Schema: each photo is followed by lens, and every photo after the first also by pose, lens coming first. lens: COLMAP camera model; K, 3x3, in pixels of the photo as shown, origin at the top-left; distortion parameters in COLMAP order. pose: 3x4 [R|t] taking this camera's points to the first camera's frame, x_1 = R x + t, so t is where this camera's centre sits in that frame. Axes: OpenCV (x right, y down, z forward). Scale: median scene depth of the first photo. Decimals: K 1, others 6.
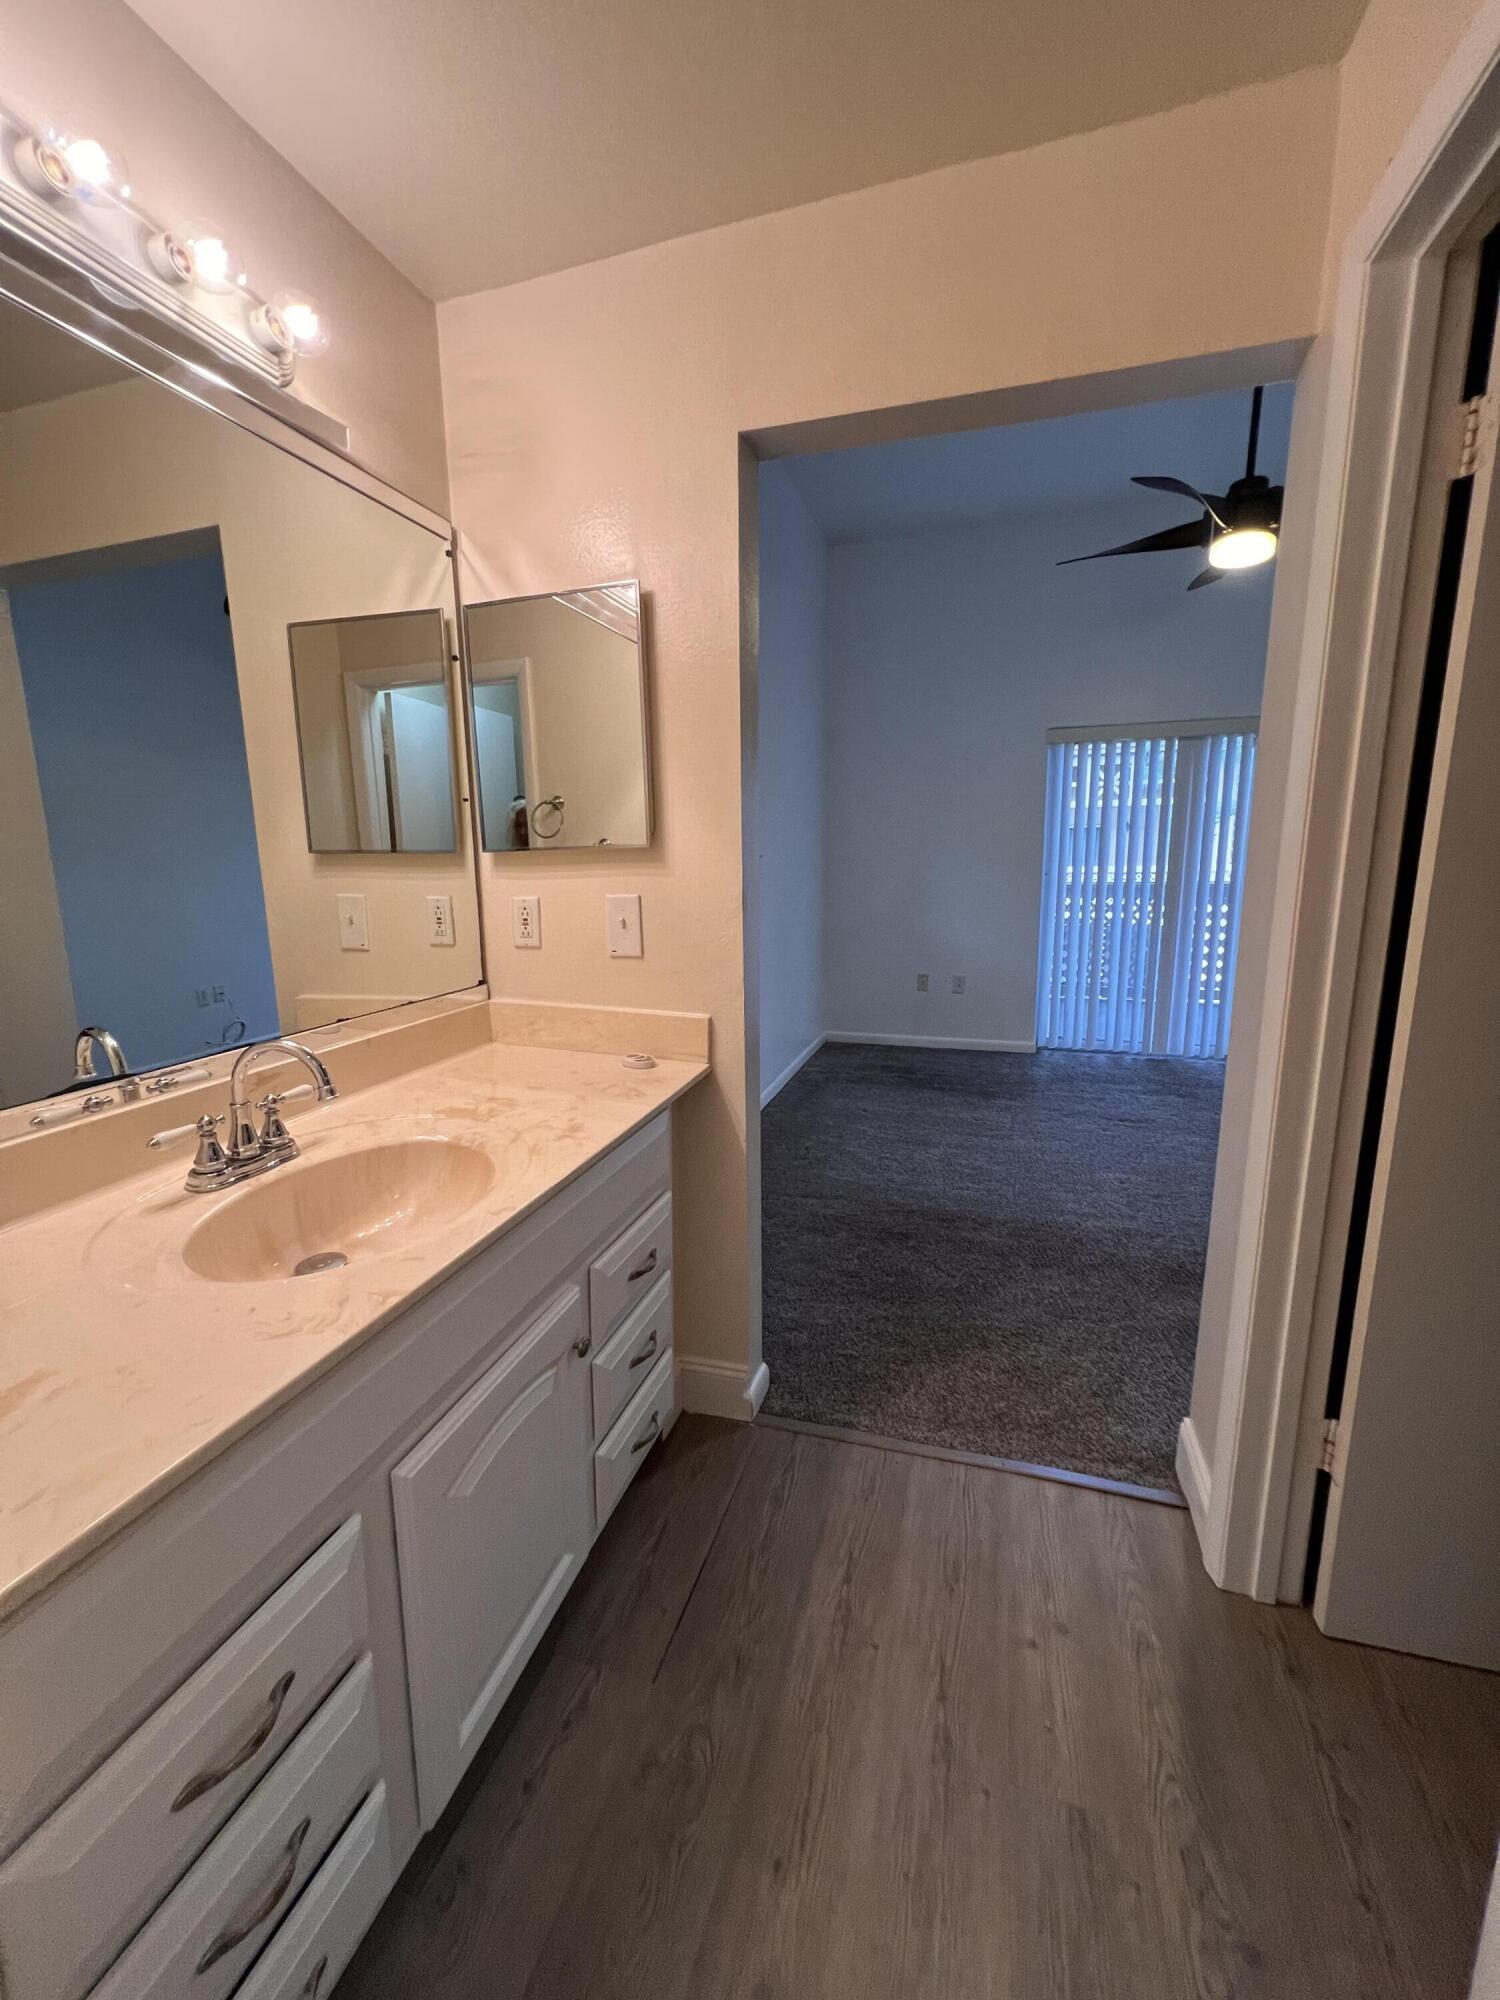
lens RADIAL K [[798.2, 0, 750.0], [0, 798.2, 1000.0], [0, 0, 1]] dist [0.000449, 0.000519]
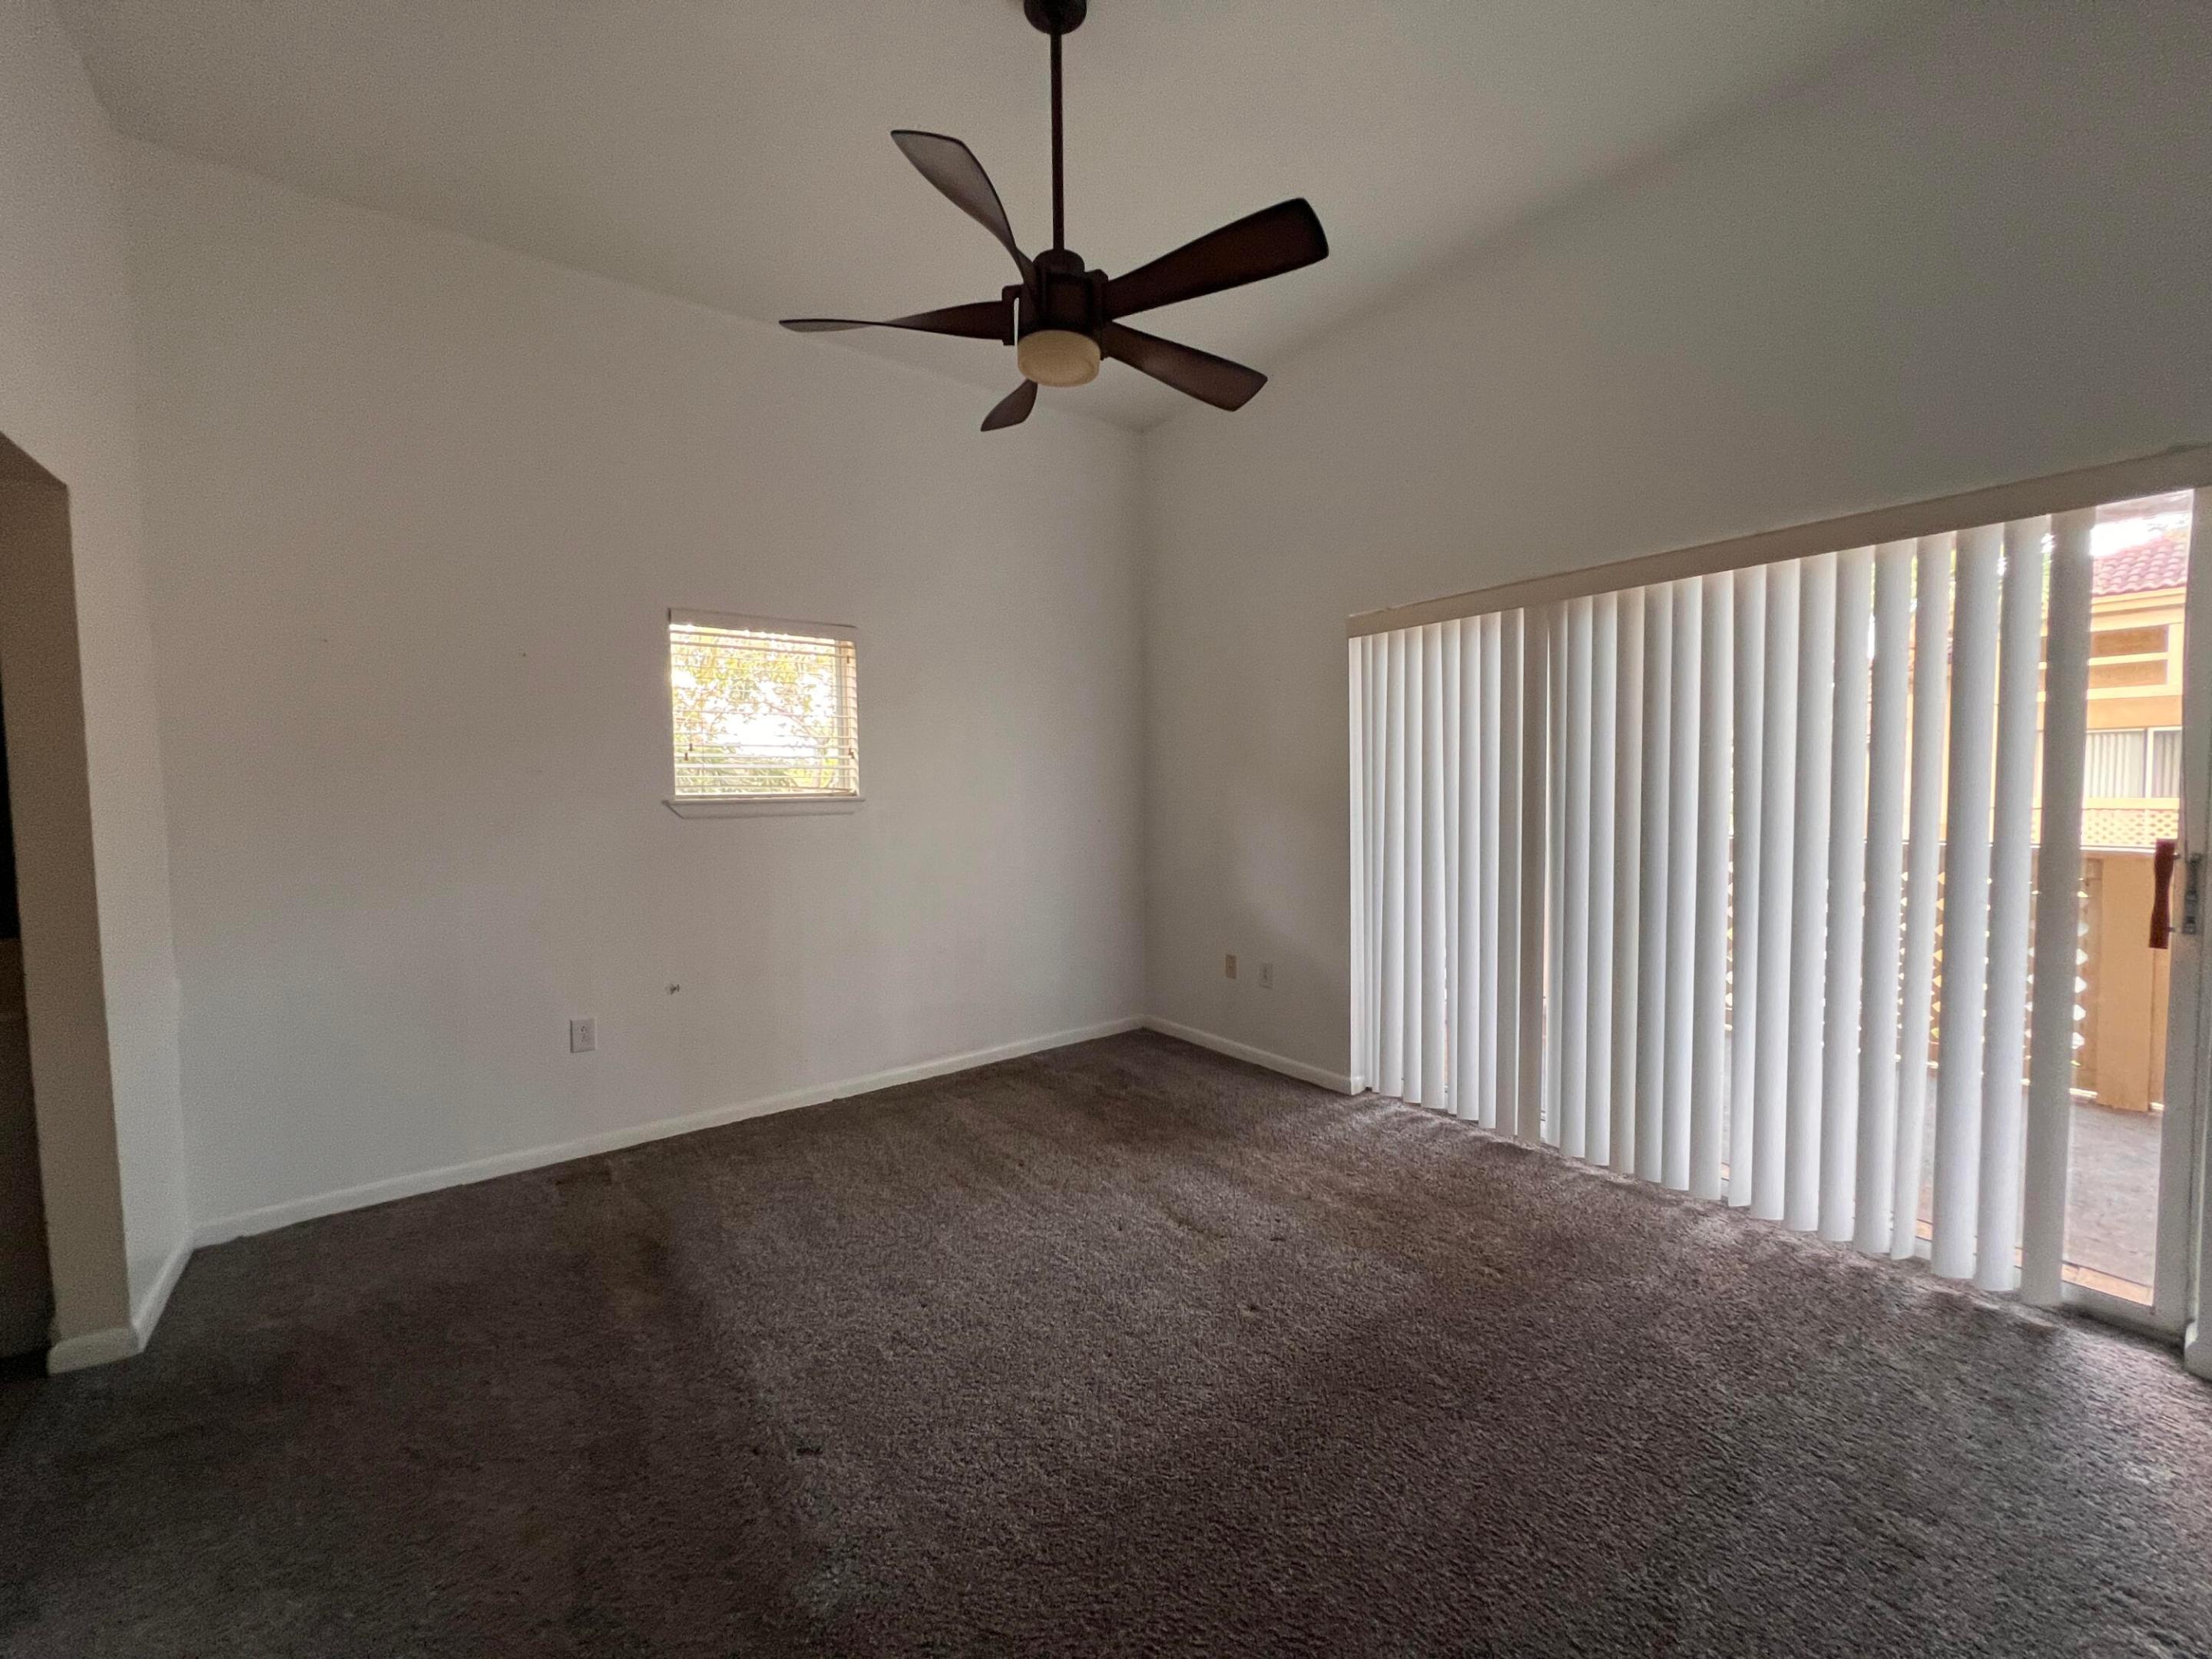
lens RADIAL K [[882.8, 0, 1106.0], [0, 882.8, 829.5], [0, 0, 1]] dist [0.000449, 0.000519]
pose [[0.812842, 0.030477, -0.581686, 0.668985], [-0.101314, 0.990806, -0.089663, -0.070644], [0.573605, 0.131815, 0.808457, 0.303658]]
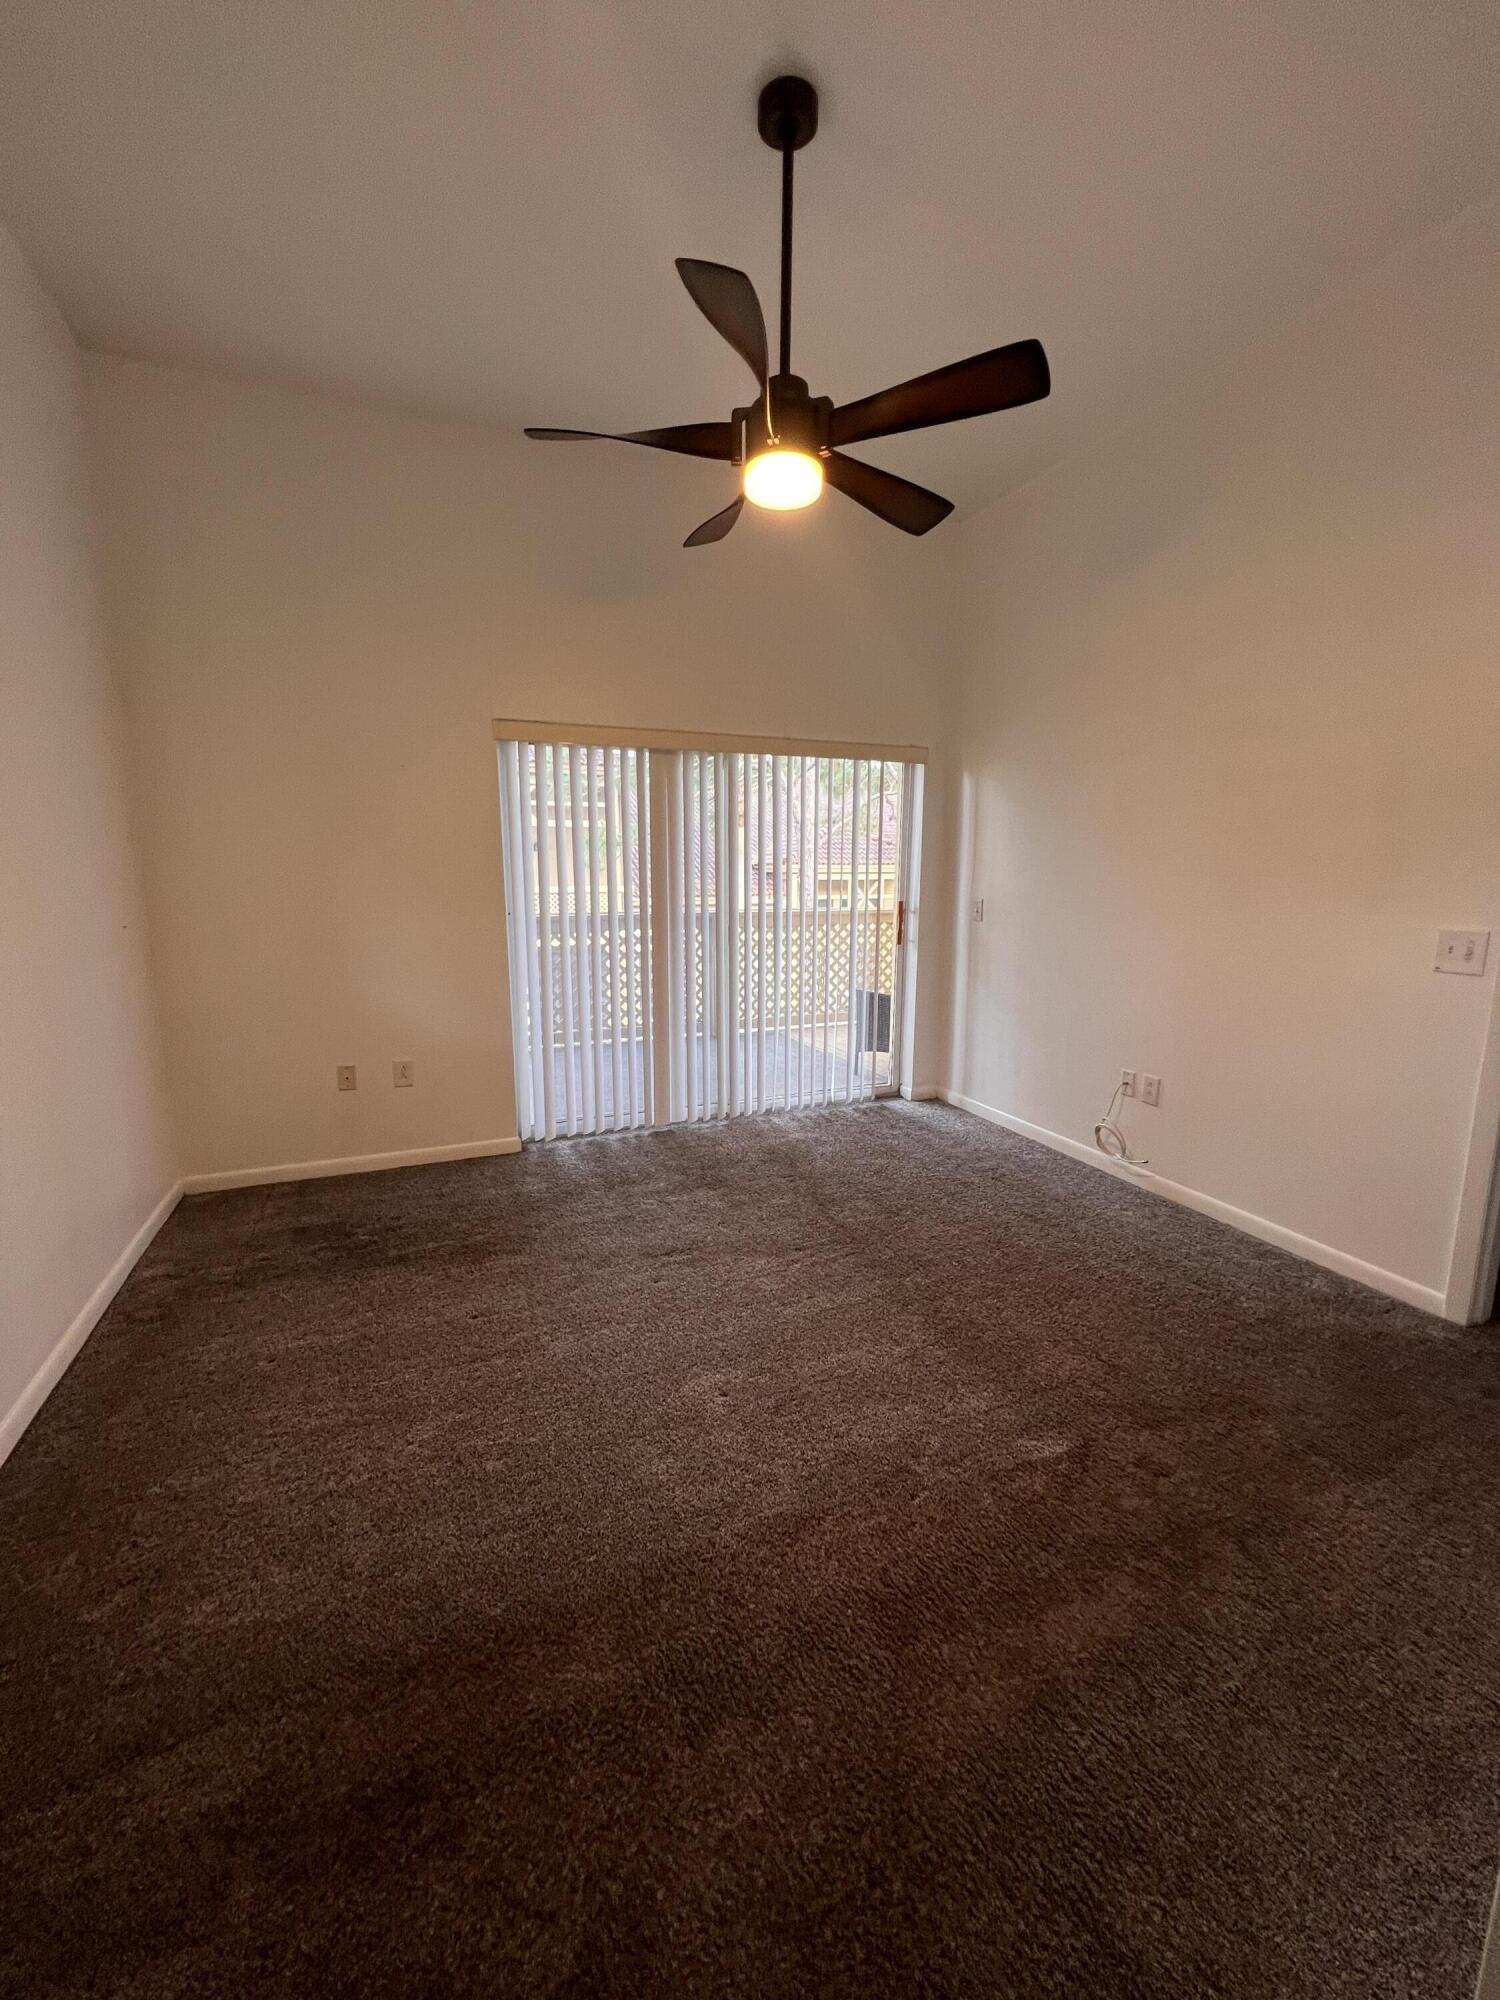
lens RADIAL K [[815.4, 0, 750.0], [0, 815.4, 1000.0], [0, 0, 1]] dist [-0.002807, -0.000144]
pose [[0.765100, -0.092814, 0.637187, 0.054284], [0.106084, 0.994204, 0.017438, -0.071969], [-0.635113, 0.054253, 0.770512, 0.298450]]
